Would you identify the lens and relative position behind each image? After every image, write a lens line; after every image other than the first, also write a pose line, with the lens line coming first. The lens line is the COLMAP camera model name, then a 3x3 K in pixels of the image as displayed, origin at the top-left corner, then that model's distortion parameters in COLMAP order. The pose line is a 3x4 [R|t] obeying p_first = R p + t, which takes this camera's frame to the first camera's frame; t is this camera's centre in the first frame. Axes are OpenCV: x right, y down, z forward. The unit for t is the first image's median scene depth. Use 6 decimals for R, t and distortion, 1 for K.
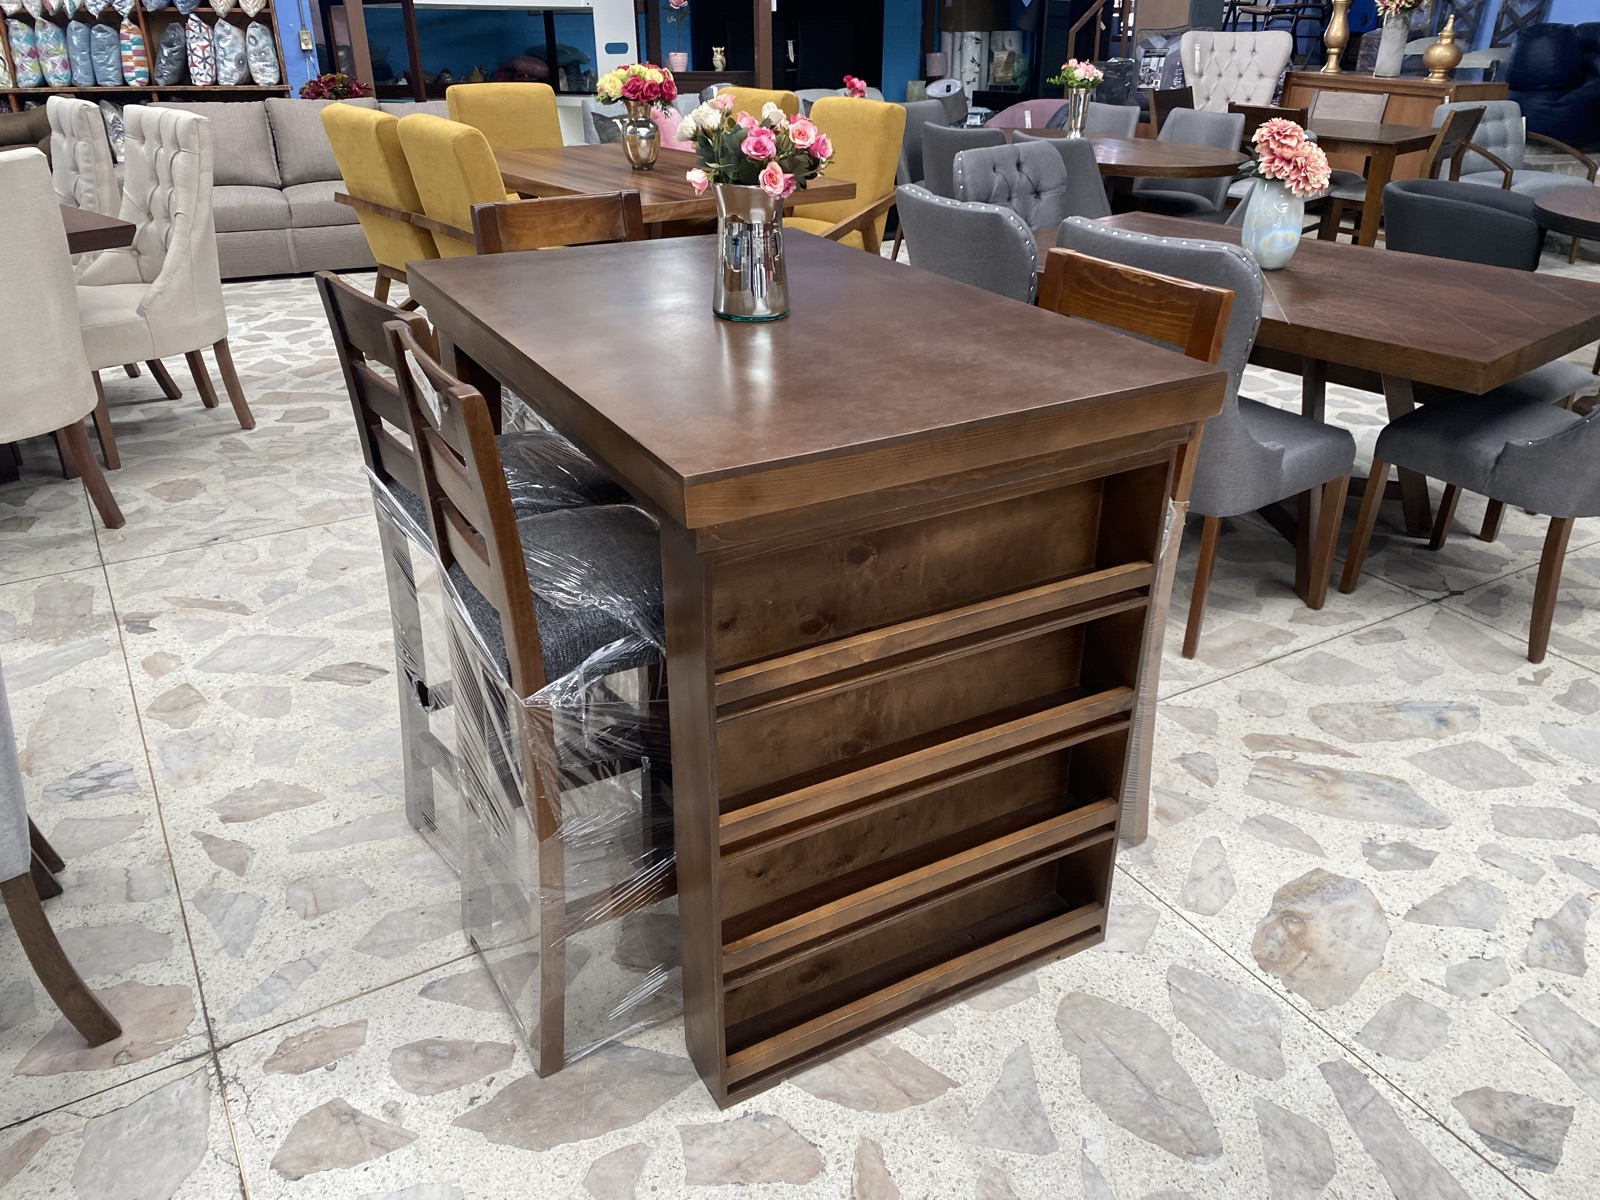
lens RADIAL K [[1219.9, 0, 801.8], [0, 1219.9, 599.3], [0, 0, 1]] dist [0.020986, -0.008199]
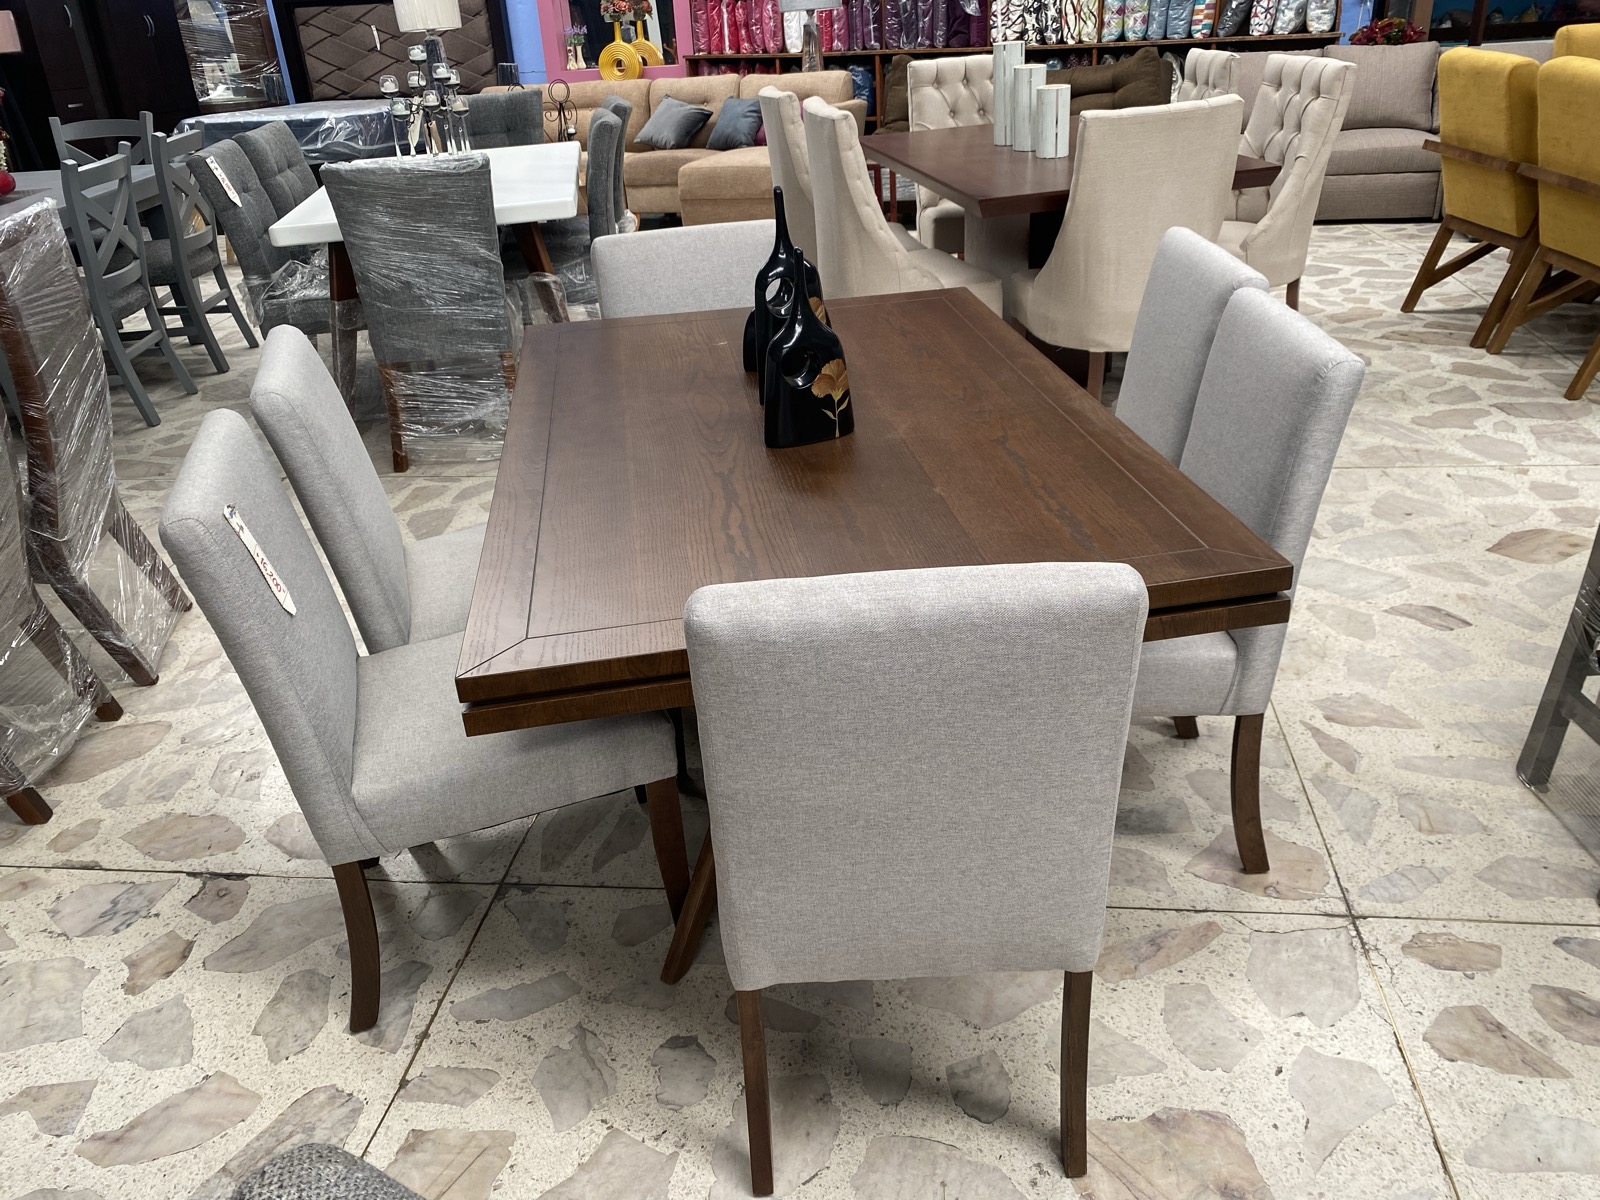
lens RADIAL K [[1219.9, 0, 800.2], [0, 1219.9, 597.6], [0, 0, 1]] dist [0.020986, -0.008199]
pose [[0.786475, 0.237988, -0.569929, -0.205841], [-0.218224, 0.970336, 0.104050, 0.054280], [0.577785, 0.042540, 0.815080, -0.135982]]
